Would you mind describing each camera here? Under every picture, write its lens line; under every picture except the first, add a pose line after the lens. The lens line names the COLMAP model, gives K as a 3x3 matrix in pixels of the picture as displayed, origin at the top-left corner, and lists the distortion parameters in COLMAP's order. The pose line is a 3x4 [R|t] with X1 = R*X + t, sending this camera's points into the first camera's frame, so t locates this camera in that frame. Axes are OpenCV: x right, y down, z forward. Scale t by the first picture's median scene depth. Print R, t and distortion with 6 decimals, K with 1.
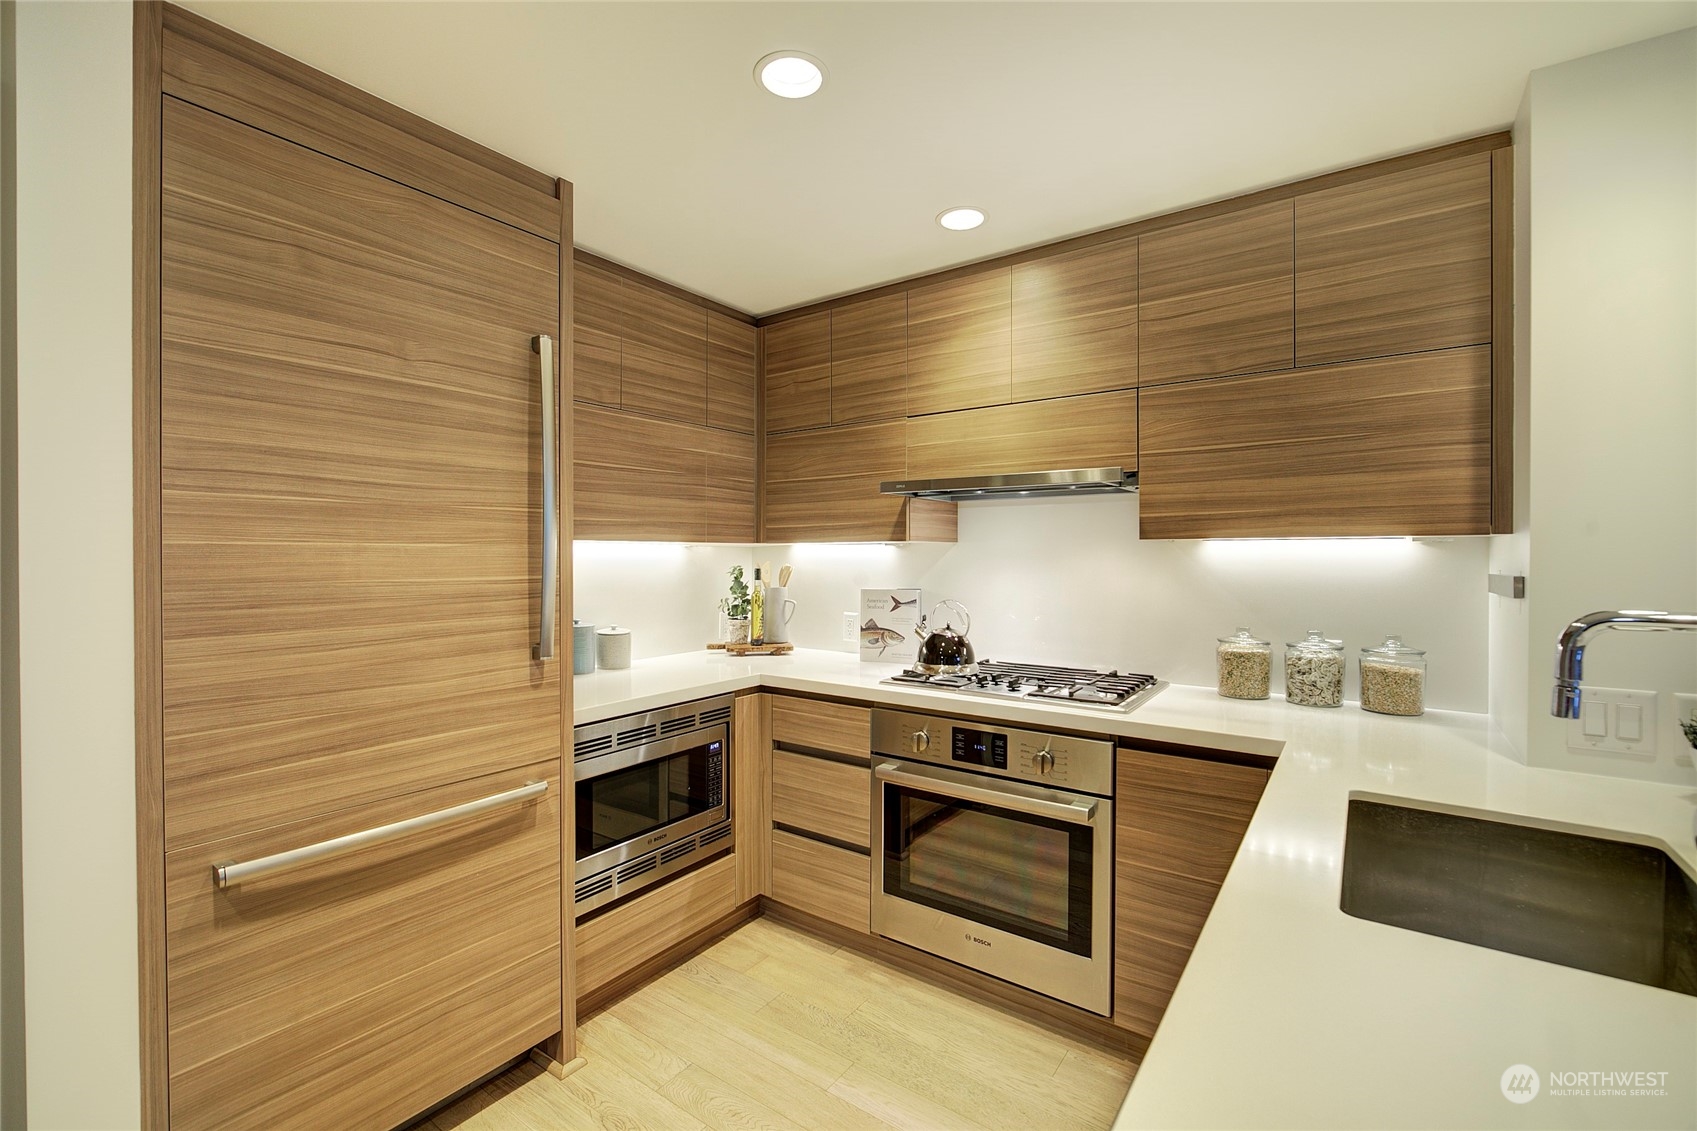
lens RADIAL K [[727.9, 0, 848.6], [0, 727.9, 562.4], [0, 0, 1]] dist [-0.012099, 0.001112]
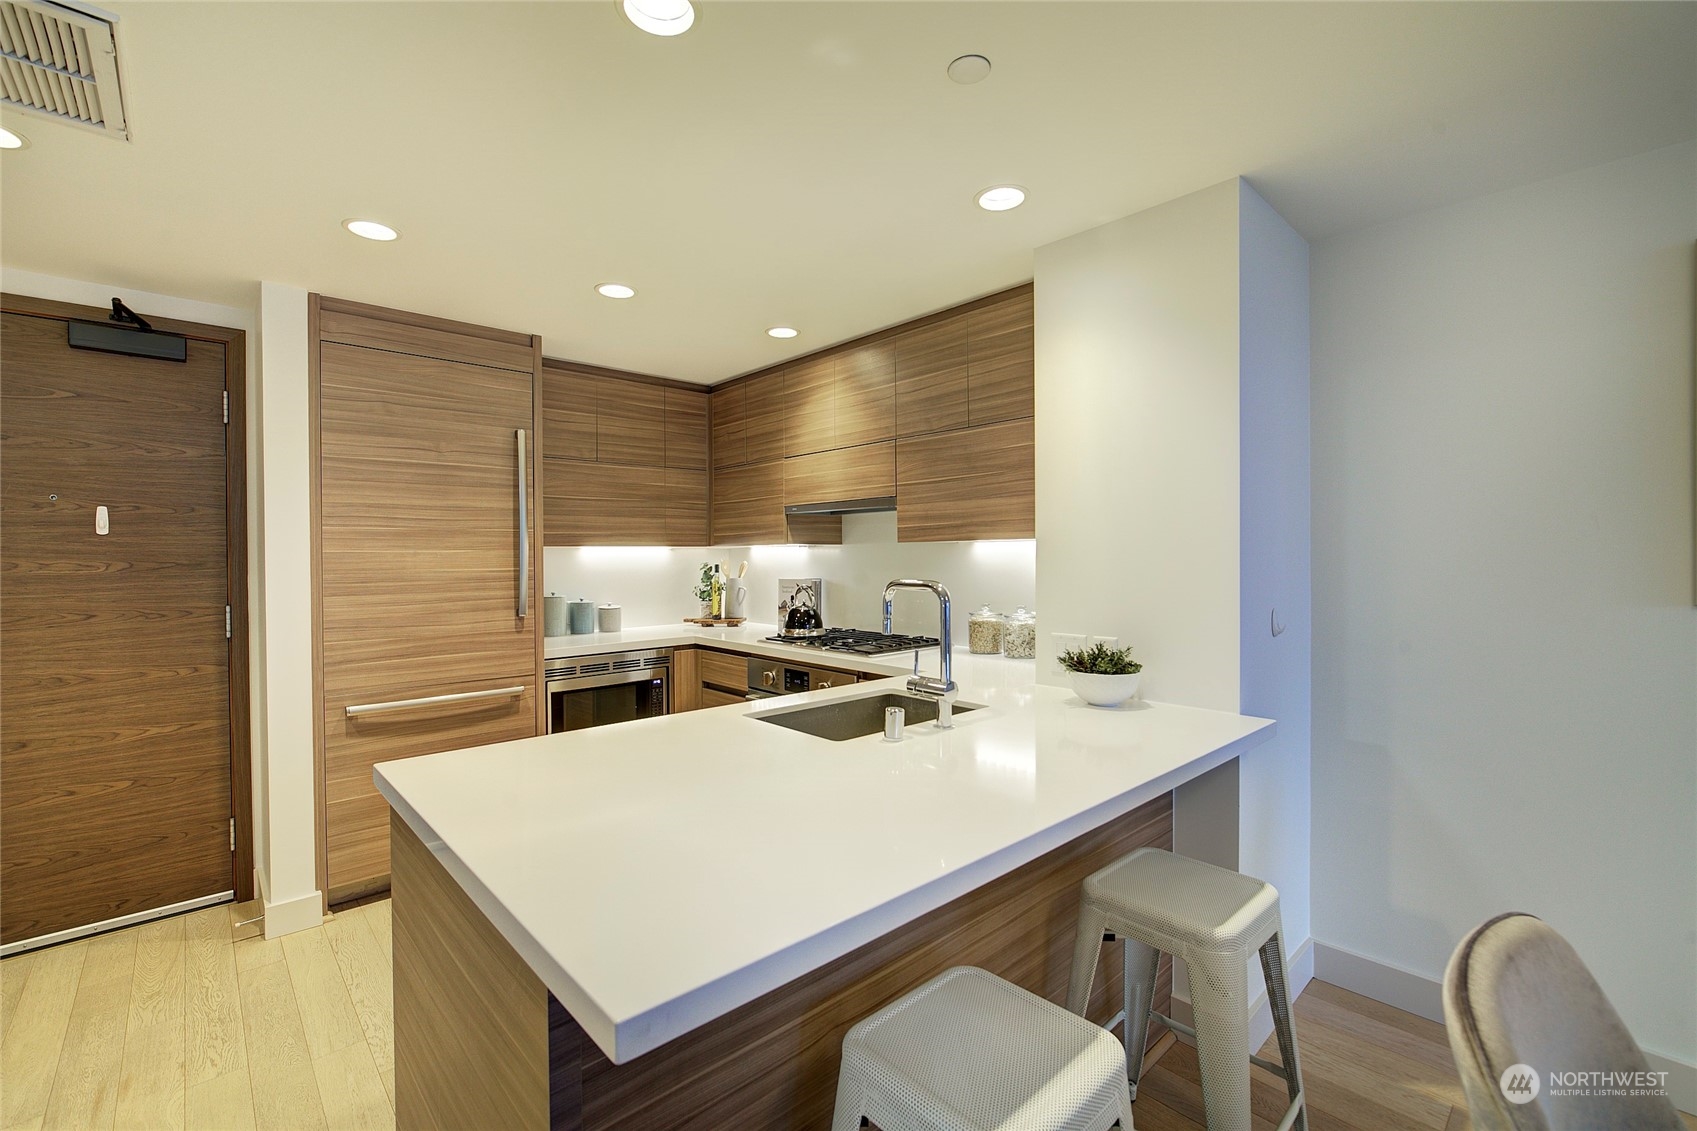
lens RADIAL K [[727.9, 0, 848.6], [0, 727.9, 562.4], [0, 0, 1]] dist [-0.012099, 0.001112]
pose [[0.978044, -0.005044, -0.208337, 0.621437], [0.005353, 0.999985, 0.000920, 0.006831], [0.208330, -0.002015, 0.978057, -0.470418]]
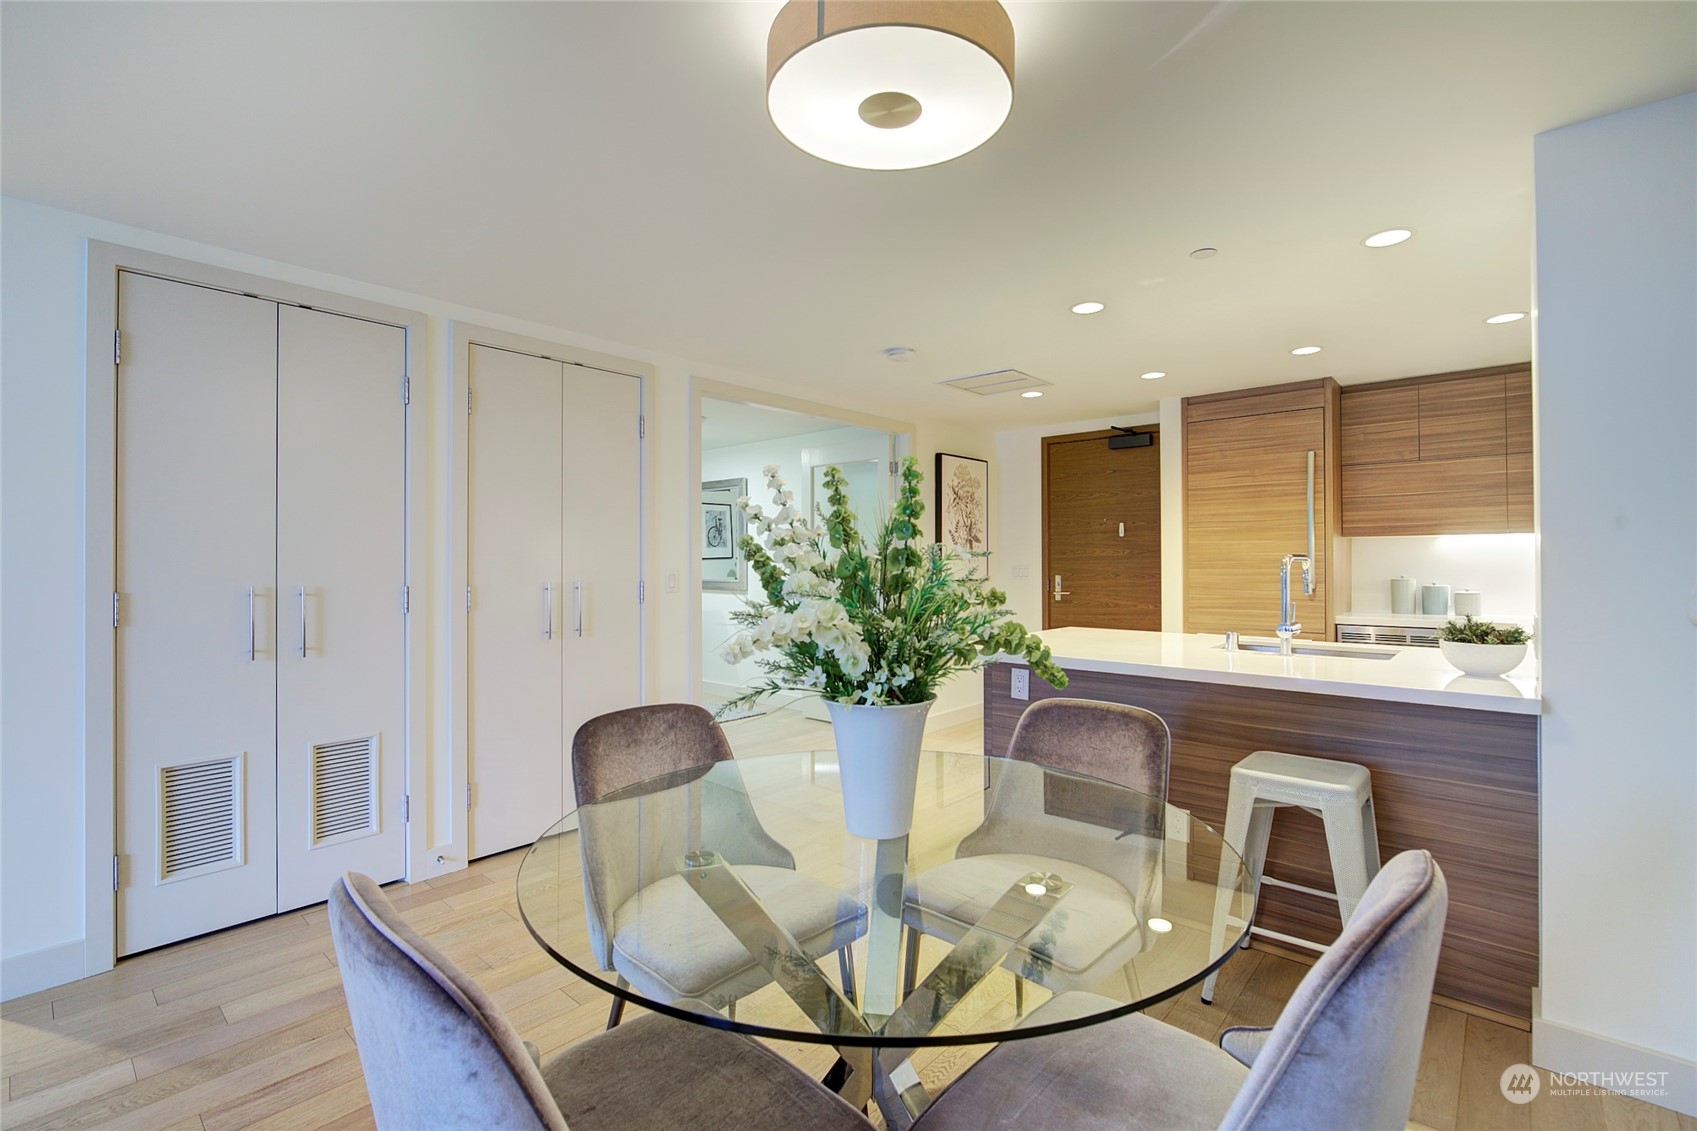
lens RADIAL K [[754.5, 0, 846.8], [0, 754.5, 559.2], [0, 0, 1]] dist [-0.012156, 0.000833]
pose [[-0.107509, -0.002826, -0.994200, 1.911412], [-0.005547, 0.999982, -0.002242, 0.046525], [0.994189, 0.005274, -0.107522, -0.211390]]
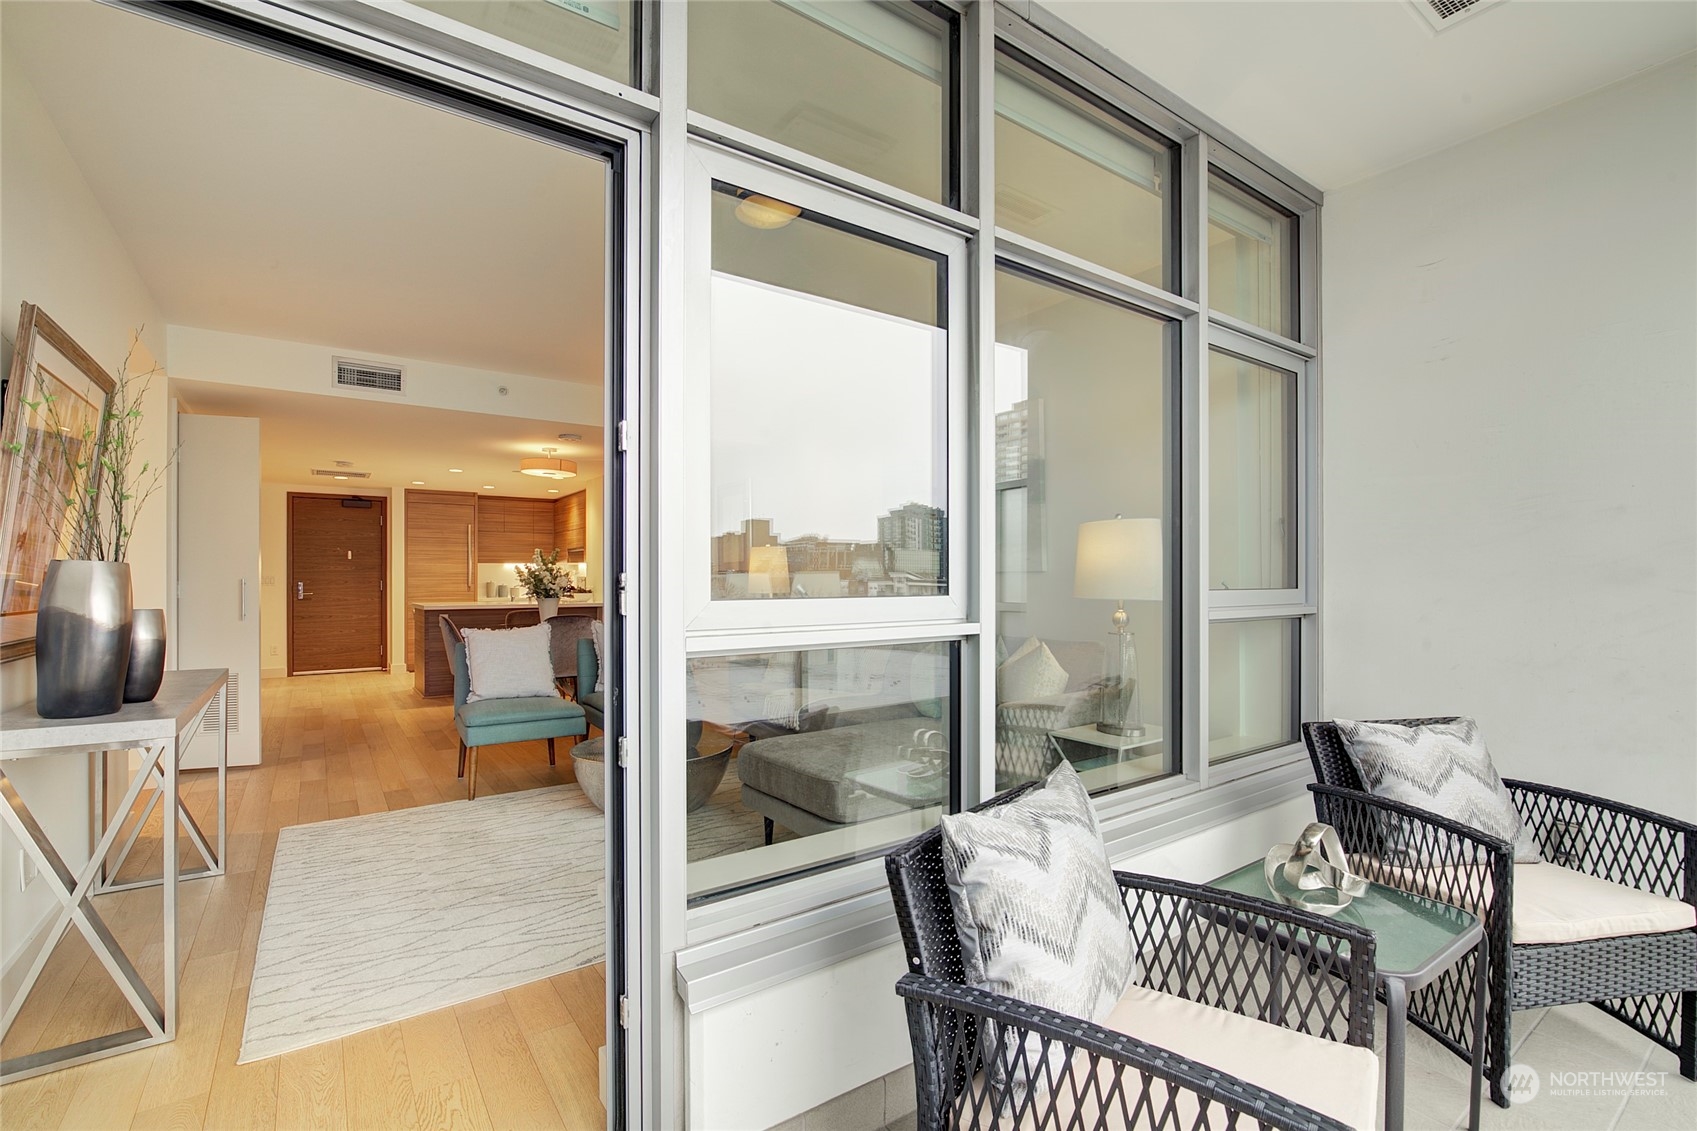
lens RADIAL K [[754.2, 0, 846.1], [0, 754.2, 579.2], [0, 0, 1]] dist [-0.011158, 0.000328]
pose [[0.943677, -0.002597, -0.330858, 3.489012], [-0.000389, 0.999960, -0.008959, 0.116273], [0.330868, 0.008583, 0.943638, -2.854817]]
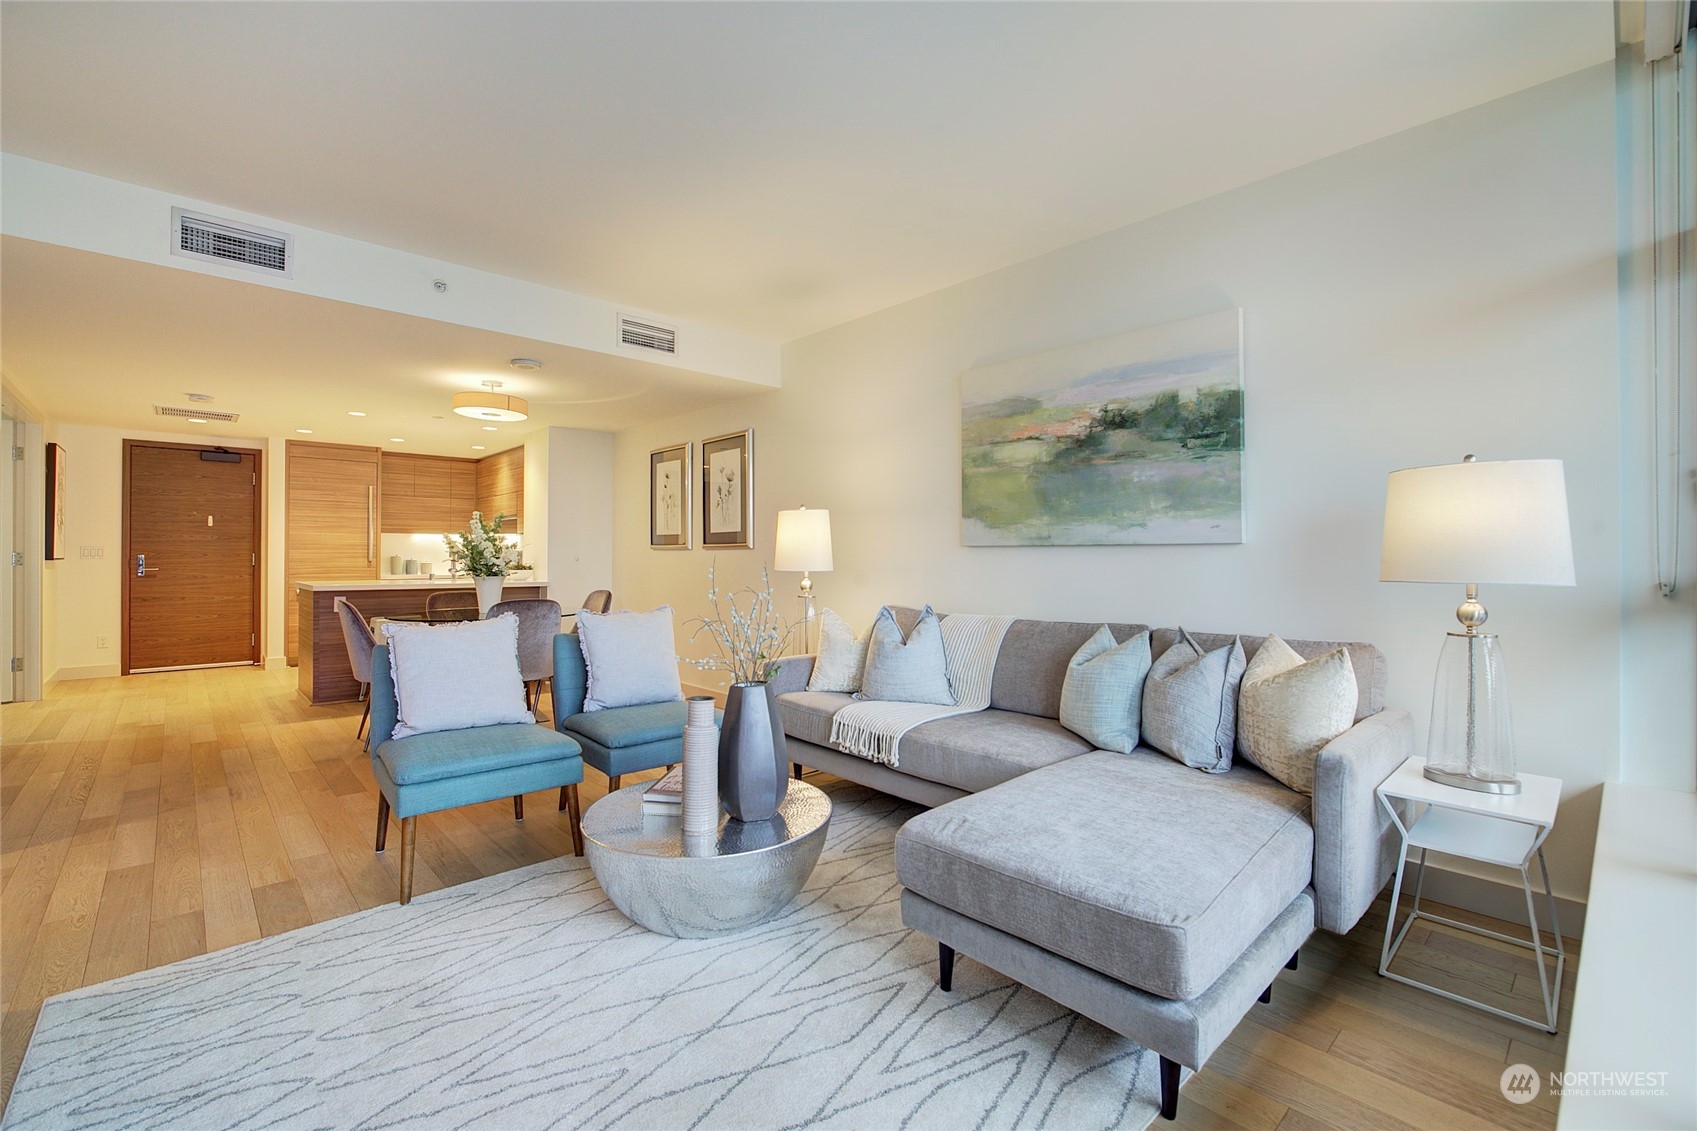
lens RADIAL K [[730.3, 0, 846.1], [0, 730.3, 555.8], [0, 0, 1]] dist [-0.011431, -0.000075]
pose [[0.978547, 0.002756, -0.206003, 2.862926], [-0.005060, 0.999930, -0.010658, 0.120549], [0.205959, 0.011472, 0.978493, -2.339015]]
